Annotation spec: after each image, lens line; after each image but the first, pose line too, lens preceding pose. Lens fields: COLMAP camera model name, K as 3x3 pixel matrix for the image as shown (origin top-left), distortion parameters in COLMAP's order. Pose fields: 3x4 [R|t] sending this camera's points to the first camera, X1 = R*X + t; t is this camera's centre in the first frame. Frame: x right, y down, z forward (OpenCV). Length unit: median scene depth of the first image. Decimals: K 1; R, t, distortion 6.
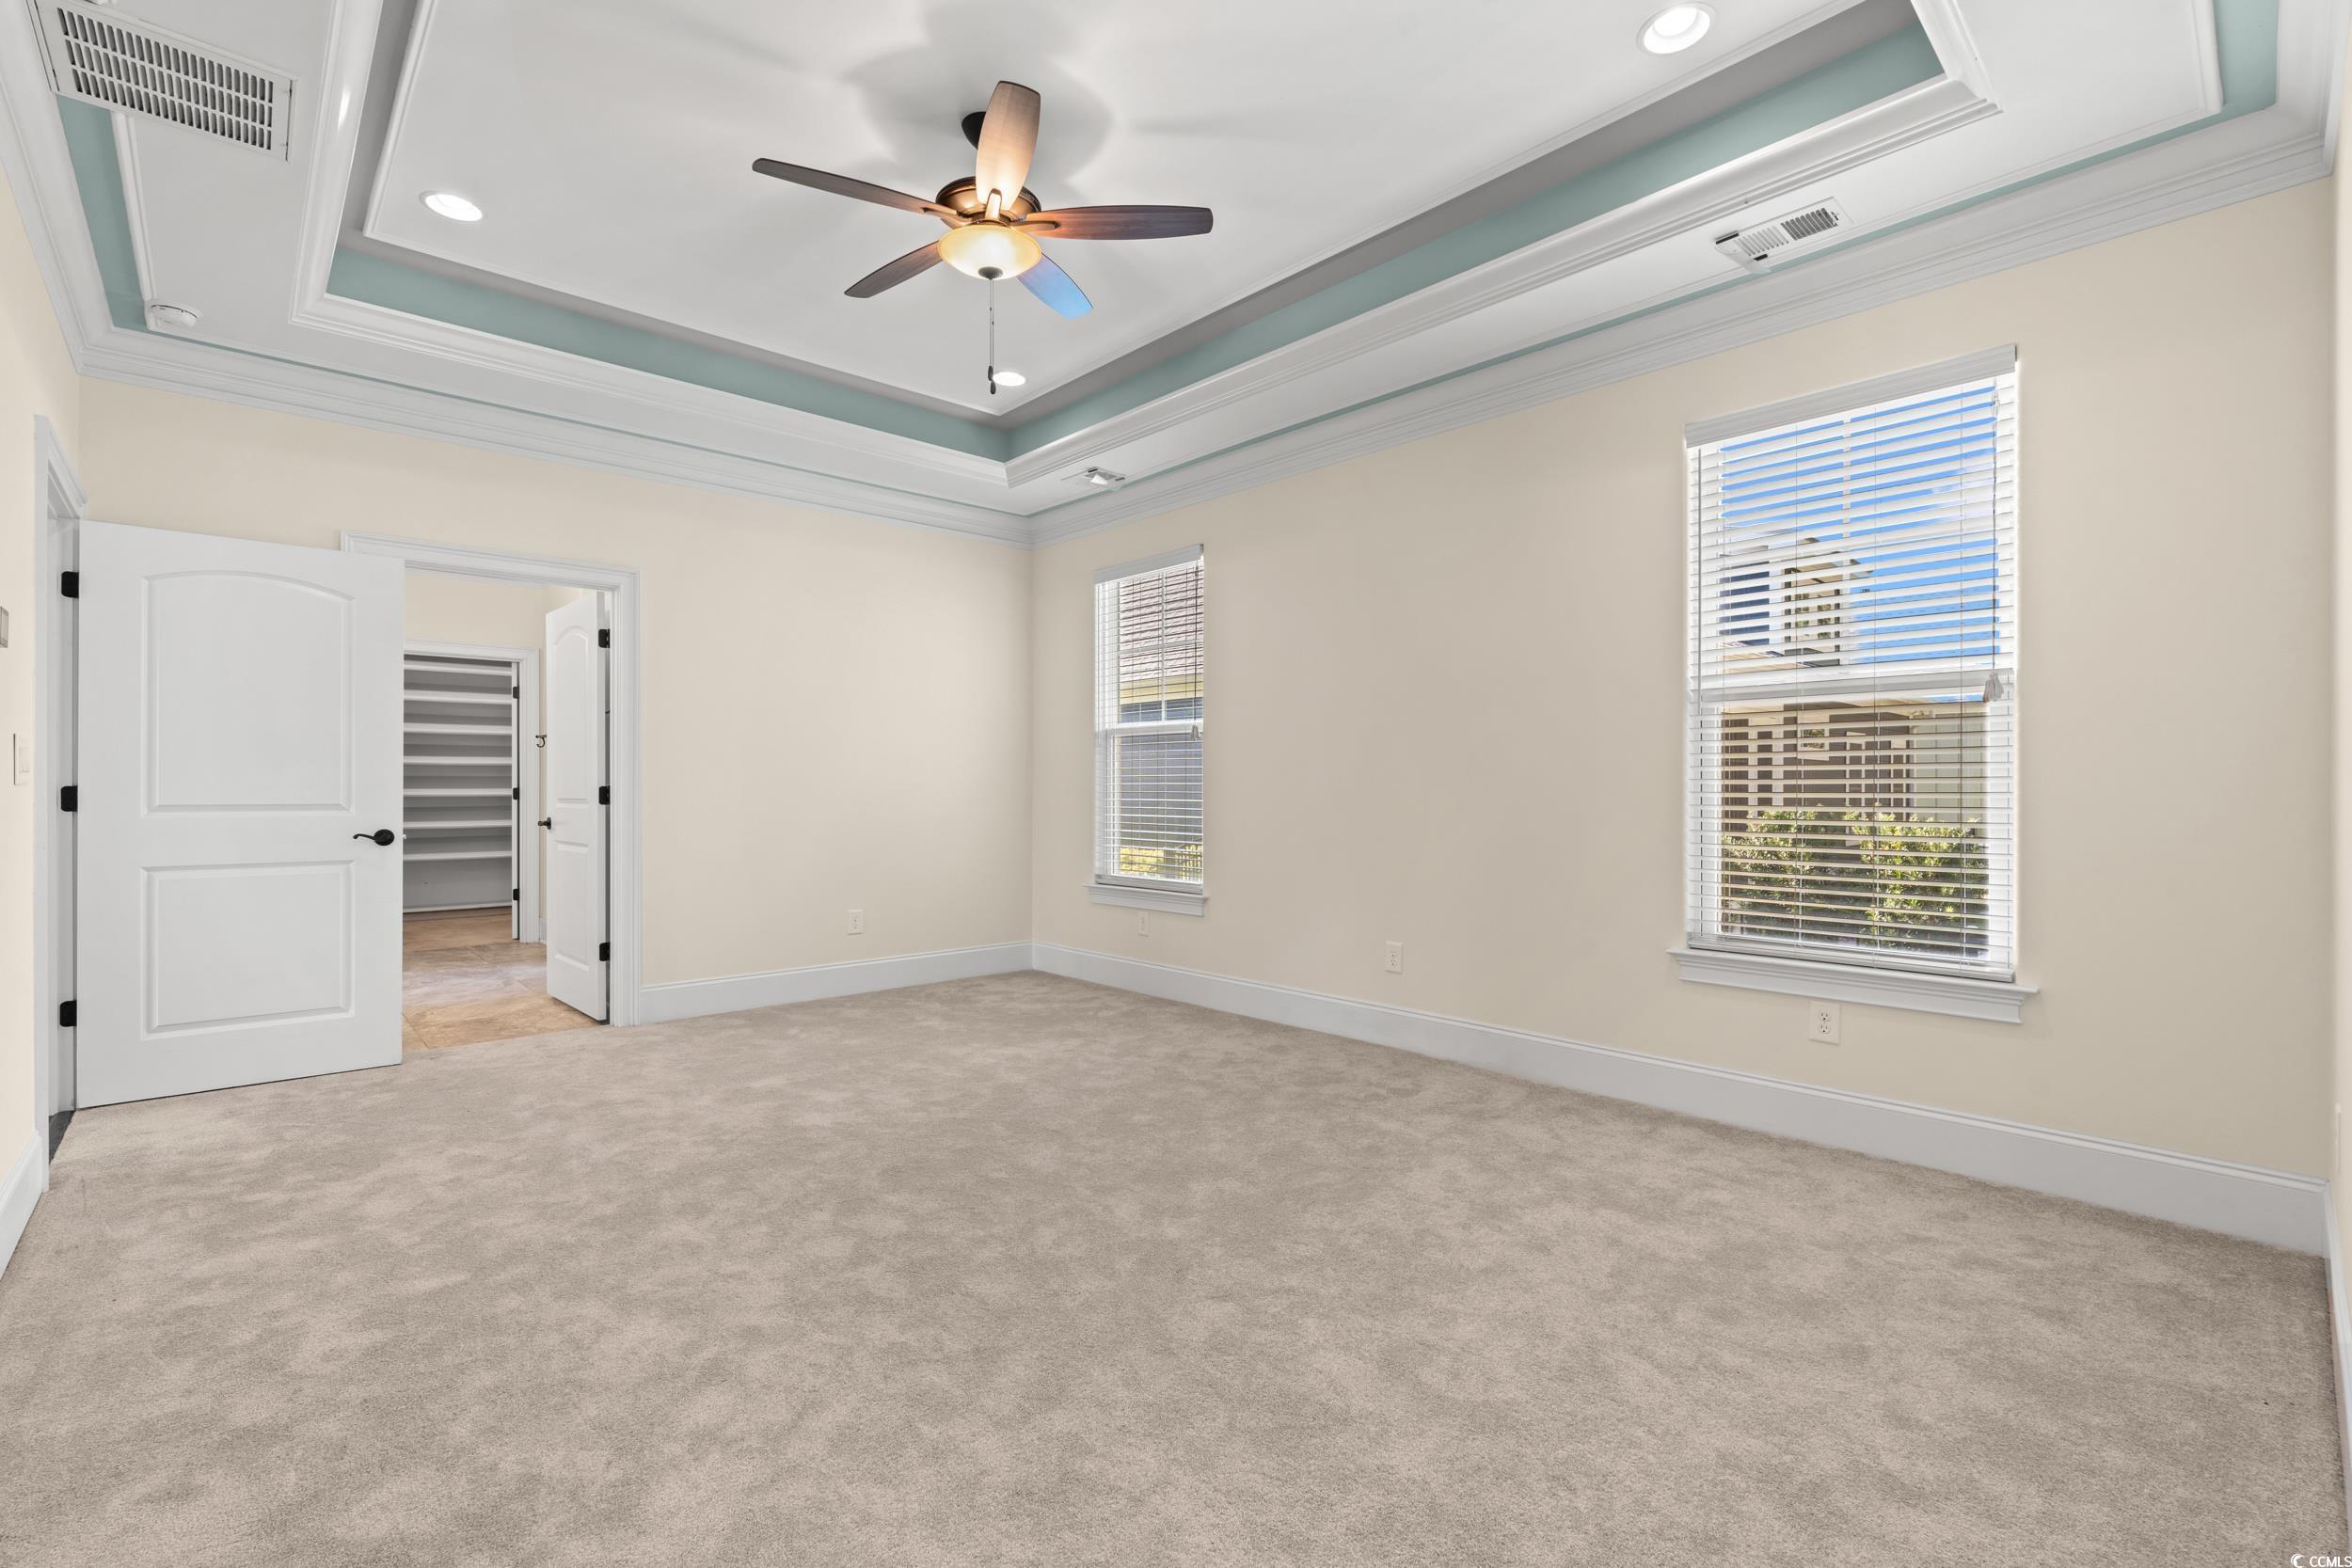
lens RADIAL K [[1033.1, 0, 1169.0], [0, 1033.1, 776.9], [0, 0, 1]] dist [0.004160, 0.000034]
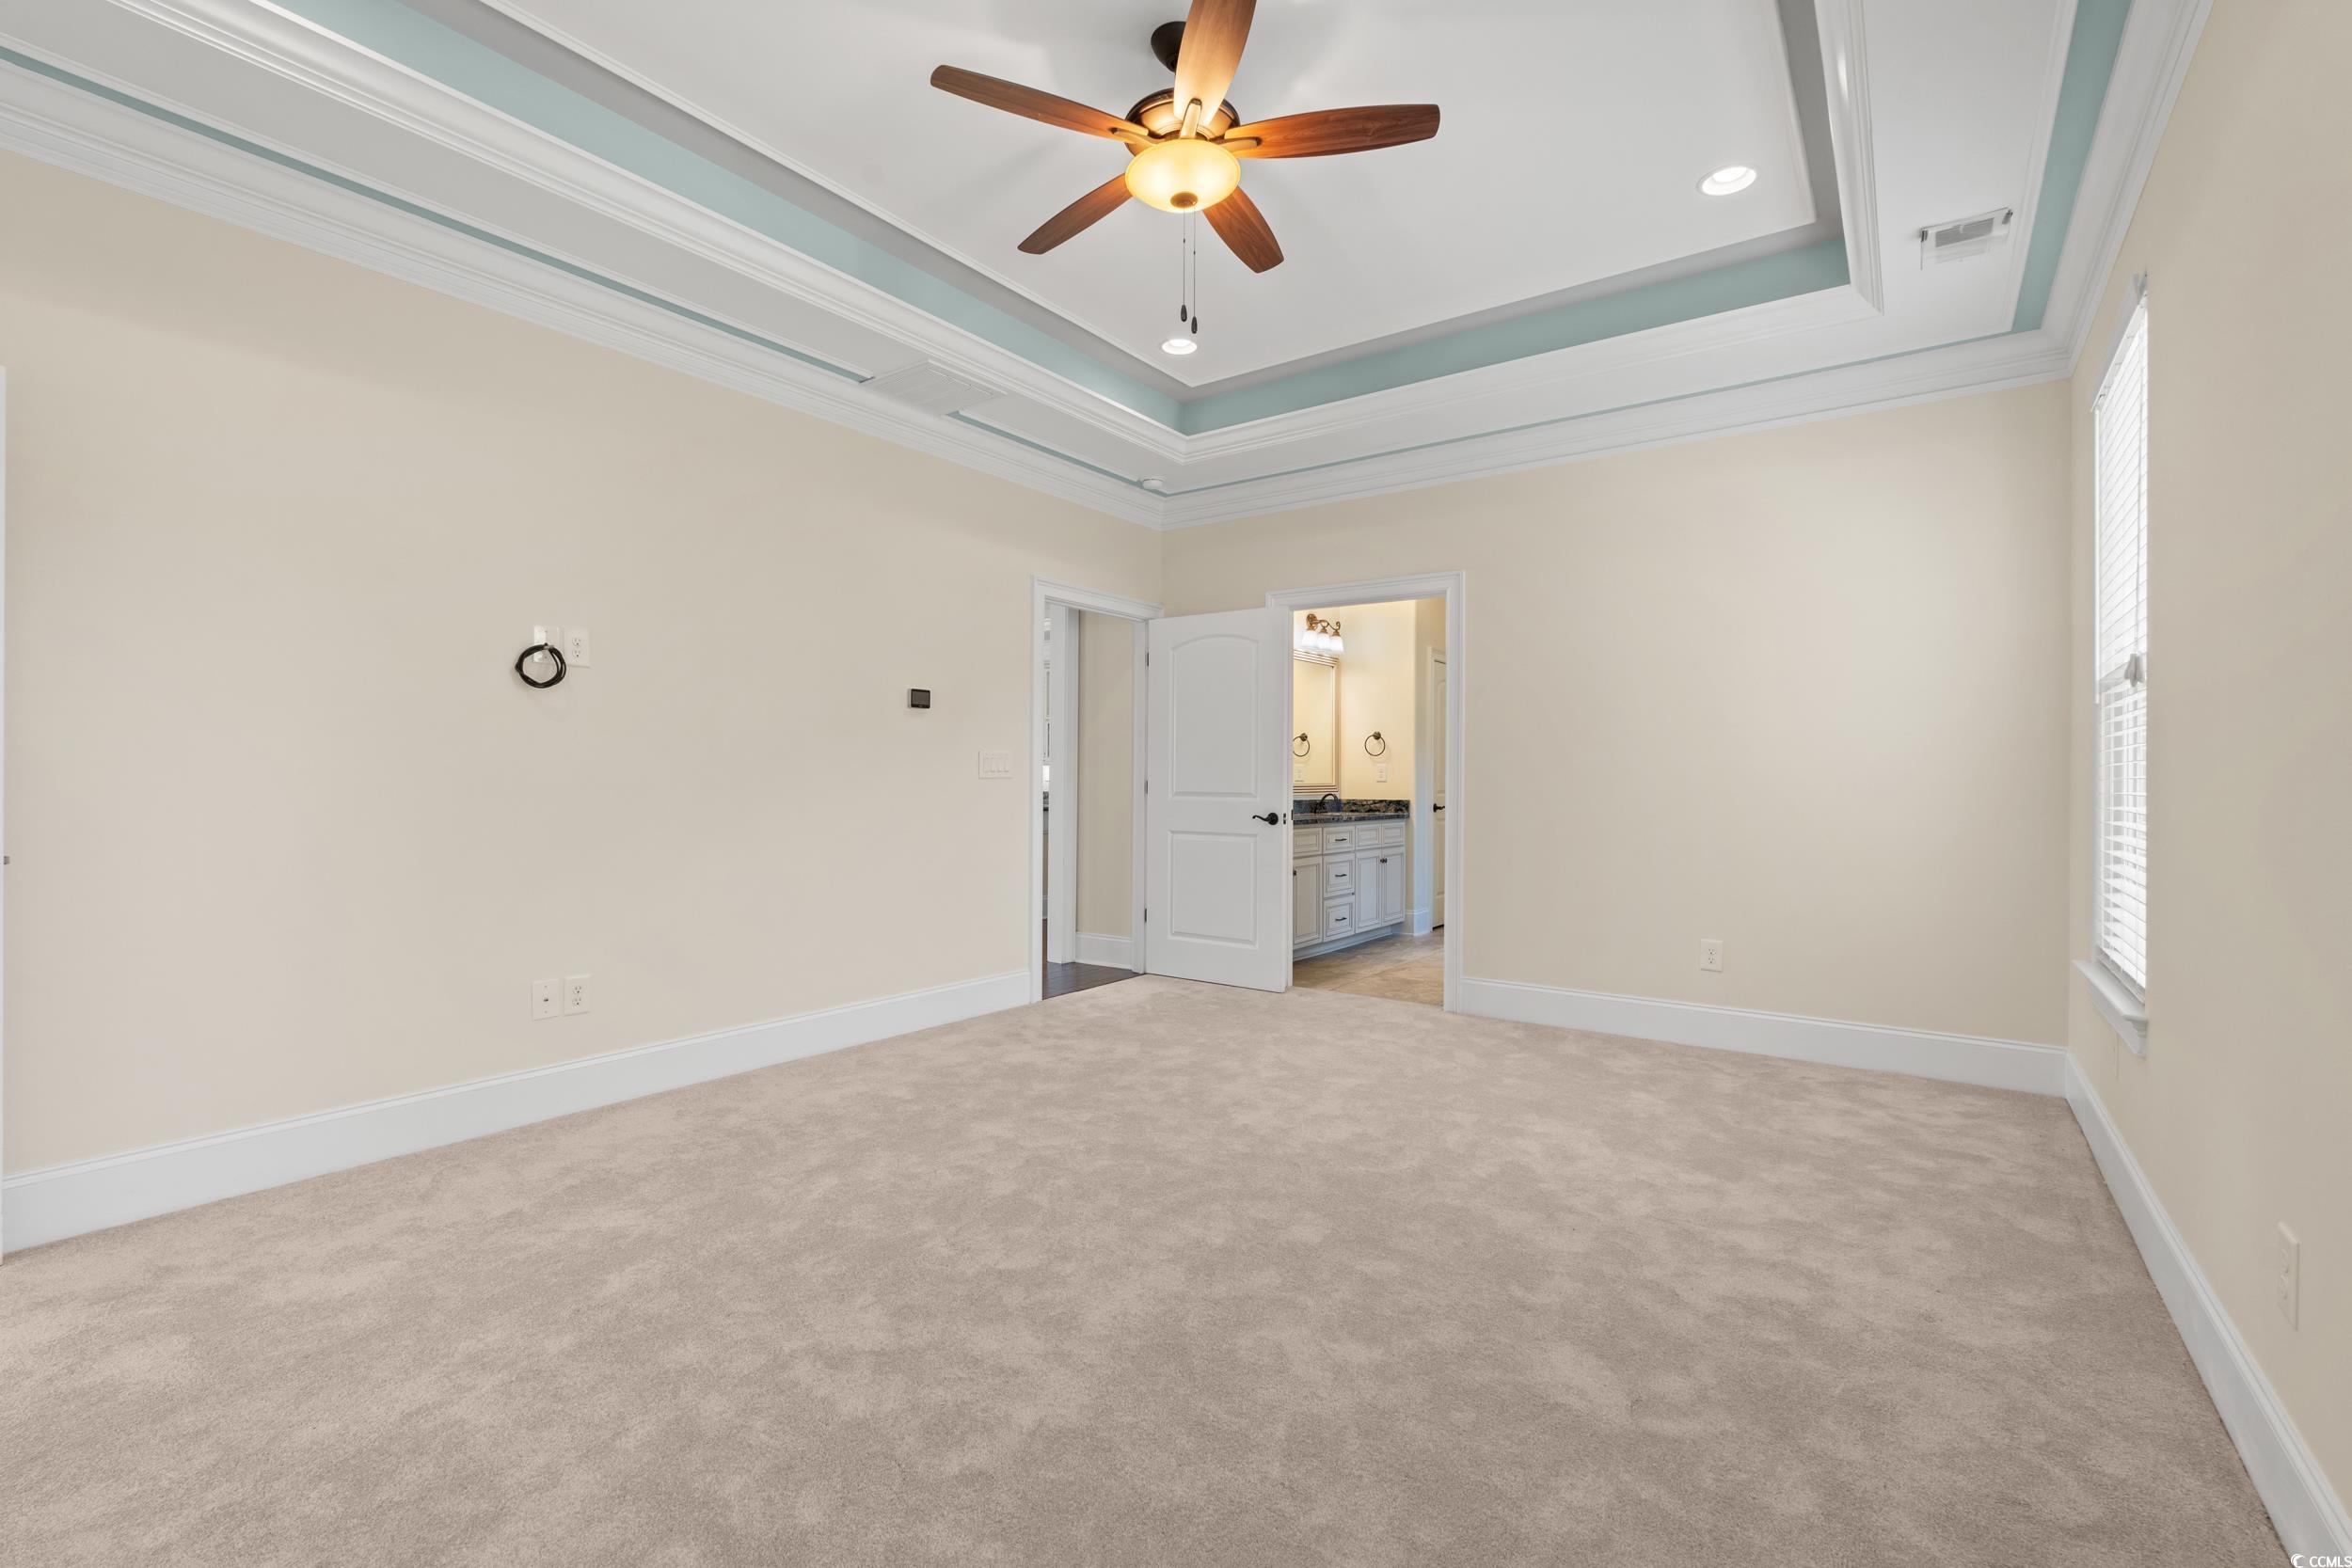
lens RADIAL K [[1033.1, 0, 1169.0], [0, 1033.1, 776.9], [0, 0, 1]] dist [0.004160, 0.000034]
pose [[0.209707, -0.000478, -0.977764, 0.575189], [0.007814, 0.999969, 0.001187, 0.002332], [0.977733, -0.007889, 0.209704, 0.667239]]
